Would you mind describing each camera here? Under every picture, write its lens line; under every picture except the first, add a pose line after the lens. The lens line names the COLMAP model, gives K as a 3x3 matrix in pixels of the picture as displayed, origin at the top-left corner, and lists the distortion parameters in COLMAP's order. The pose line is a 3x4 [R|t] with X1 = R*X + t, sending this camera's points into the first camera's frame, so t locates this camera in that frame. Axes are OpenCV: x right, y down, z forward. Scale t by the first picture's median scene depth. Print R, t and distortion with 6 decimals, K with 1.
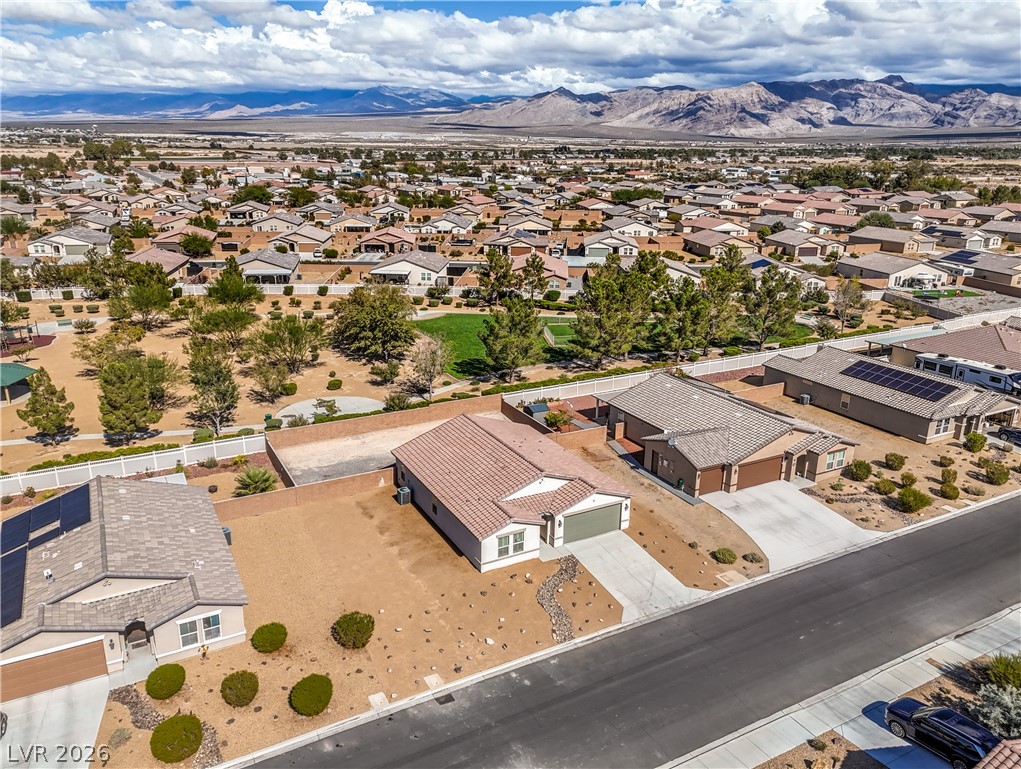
lens RADIAL K [[768.0, 0, 516.2], [0, 768.0, 375.0], [0, 0, 1]] dist [0.062751, -0.048870]
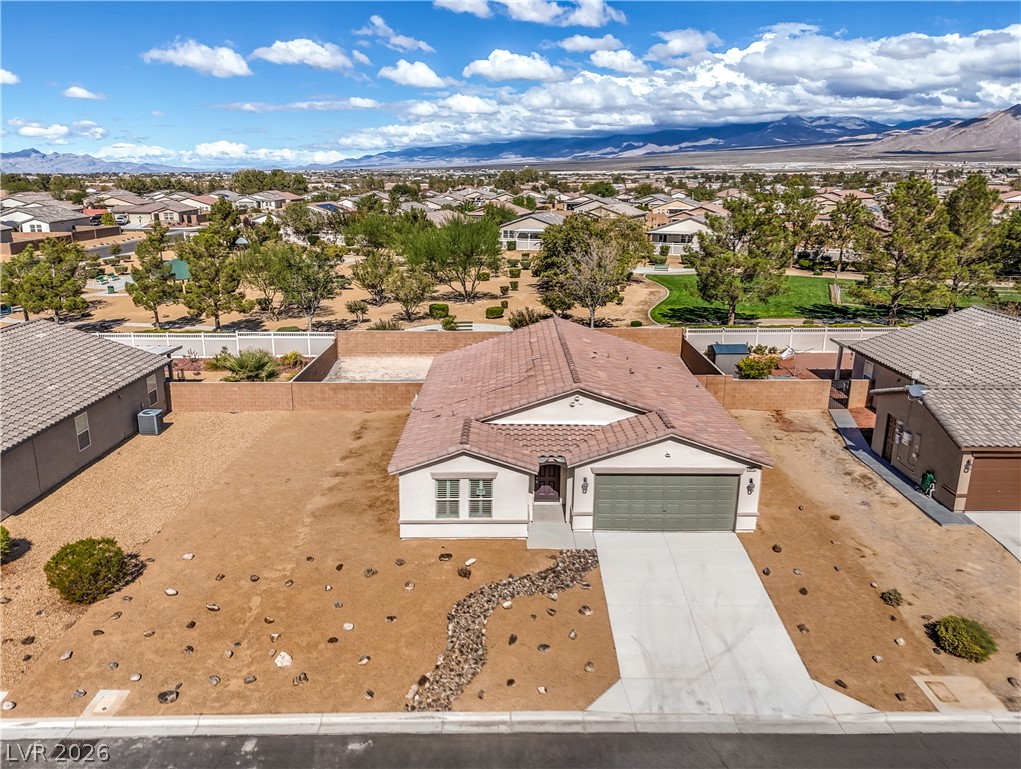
lens RADIAL K [[768.0, 0, 513.8], [0, 768.0, 387.8], [0, 0, 1]] dist [0.062751, -0.048870]
pose [[0.879103, 0.115509, -0.462423, 0.208582], [-0.129238, 0.991612, 0.002003, 0.118647], [0.458775, 0.058002, 0.886657, 0.466521]]
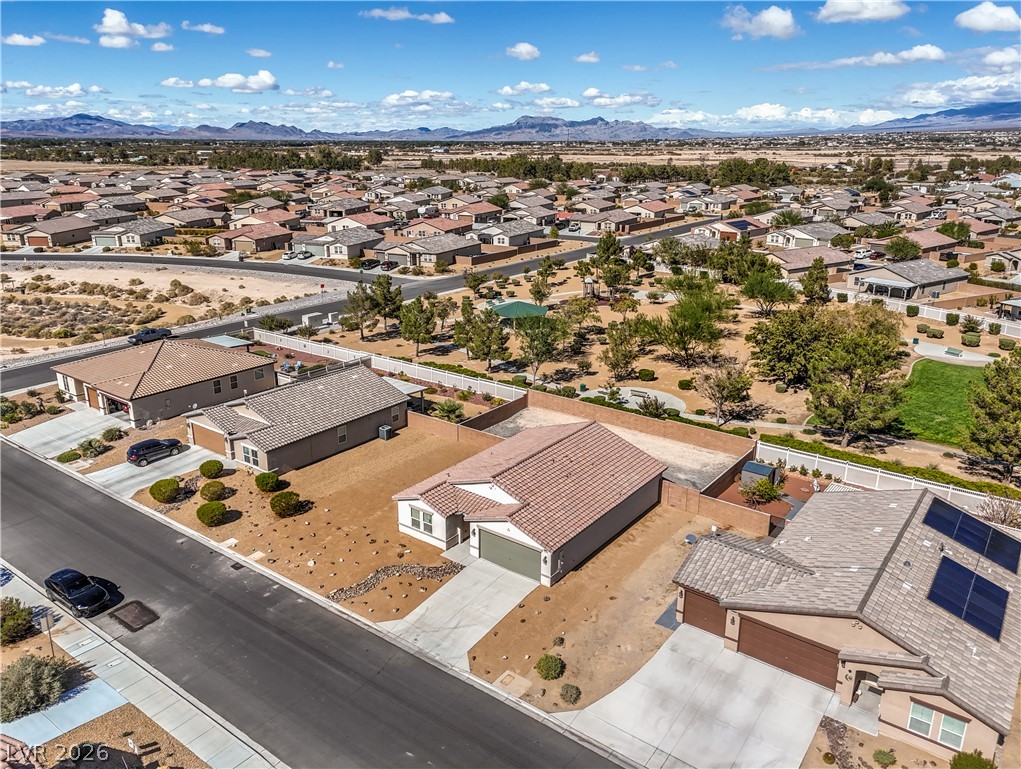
lens RADIAL K [[768.0, 0, 500.2], [0, 768.0, 383.7], [0, 0, 1]] dist [0.062751, -0.048870]
pose [[0.408615, 0.266220, -0.873018, 0.737348], [-0.262914, 0.950304, 0.166732, -0.126888], [0.874020, 0.161399, 0.458301, 0.494786]]
